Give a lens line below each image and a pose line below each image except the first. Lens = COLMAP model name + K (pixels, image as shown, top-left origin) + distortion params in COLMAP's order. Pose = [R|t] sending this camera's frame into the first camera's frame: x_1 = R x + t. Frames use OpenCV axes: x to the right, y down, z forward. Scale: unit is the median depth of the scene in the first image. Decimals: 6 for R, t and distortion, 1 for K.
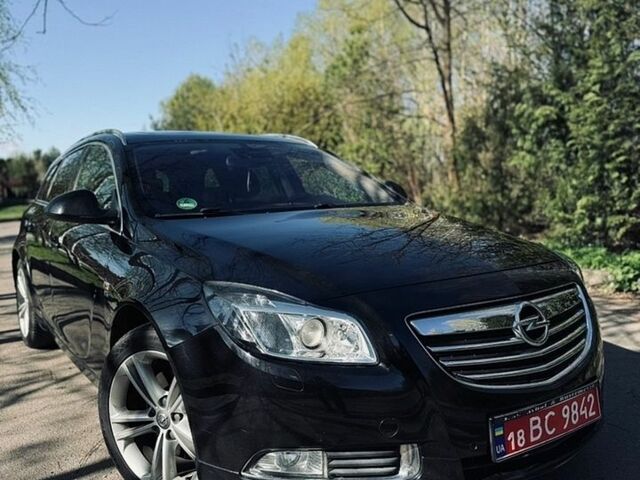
lens RADIAL K [[600.0, 0, 323.0], [0, 600.0, 239.8], [0, 0, 1]] dist [0.136730, -0.295733]
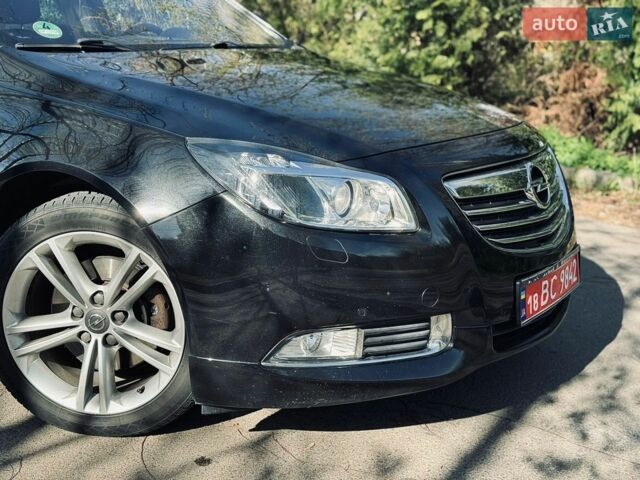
lens RADIAL K [[898.7, 0, 320.0], [0, 898.7, 240.0], [0, 0, 1]] dist [0.092964, 0.031324]
pose [[0.918432, -0.034872, 0.394038, -0.491030], [-0.023085, 0.989684, 0.141394, 0.031632], [-0.394904, -0.138957, 0.908153, -0.130344]]
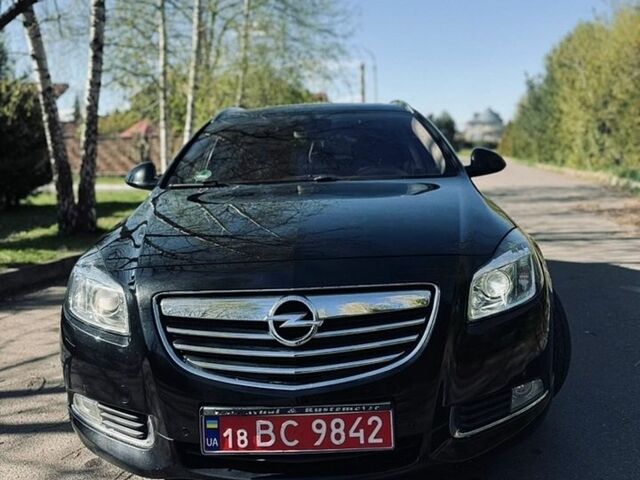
lens RADIAL K [[600.0, 0, 323.0], [0, 600.0, 239.8], [0, 0, 1]] dist [0.136730, -0.295733]
pose [[0.809052, 0.078609, -0.582456, 0.853768], [-0.039408, 0.996041, 0.079688, -0.052989], [0.586414, -0.041518, 0.808947, 0.296406]]
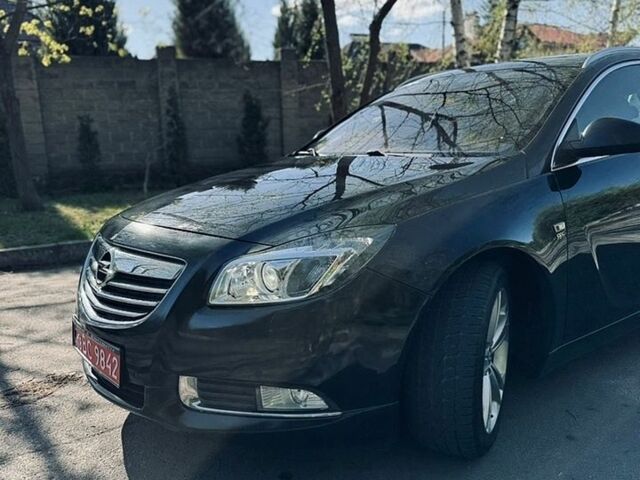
lens RADIAL K [[600.0, 0, 323.0], [0, 600.0, 239.8], [0, 0, 1]] dist [0.136730, -0.295733]
pose [[0.058824, 0.205609, -0.976865, 1.409267], [-0.059314, 0.977550, 0.202181, -0.160876], [0.996505, 0.046049, 0.069699, 1.268437]]
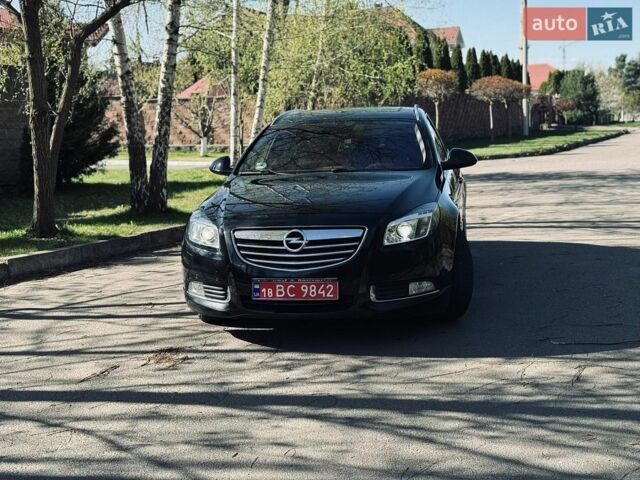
lens RADIAL K [[898.7, 0, 320.0], [0, 898.7, 240.0], [0, 0, 1]] dist [0.092964, 0.031324]
pose [[0.709038, 0.097728, -0.698365, 2.296838], [-0.053355, 0.994946, 0.085060, -0.107582], [0.703149, -0.023050, 0.710669, -0.932993]]
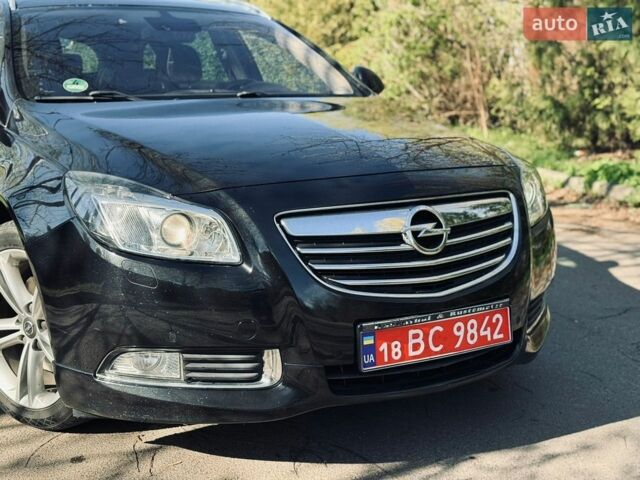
lens RADIAL K [[898.7, 0, 320.0], [0, 898.7, 240.0], [0, 0, 1]] dist [0.092964, 0.031324]
pose [[0.997754, 0.039794, -0.053874, 0.249308], [-0.034697, 0.995113, 0.092444, 0.033183], [0.057290, -0.090367, 0.994259, -0.314107]]
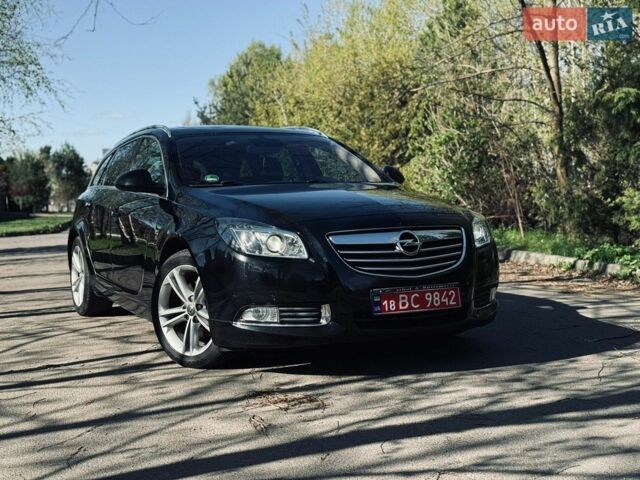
lens RADIAL K [[898.7, 0, 320.0], [0, 898.7, 240.0], [0, 0, 1]] dist [0.092964, 0.031324]
pose [[0.990495, 0.010544, -0.137143, 0.422449], [-0.016419, 0.998992, -0.041773, 0.226350], [0.136564, 0.043628, 0.989670, -1.392860]]
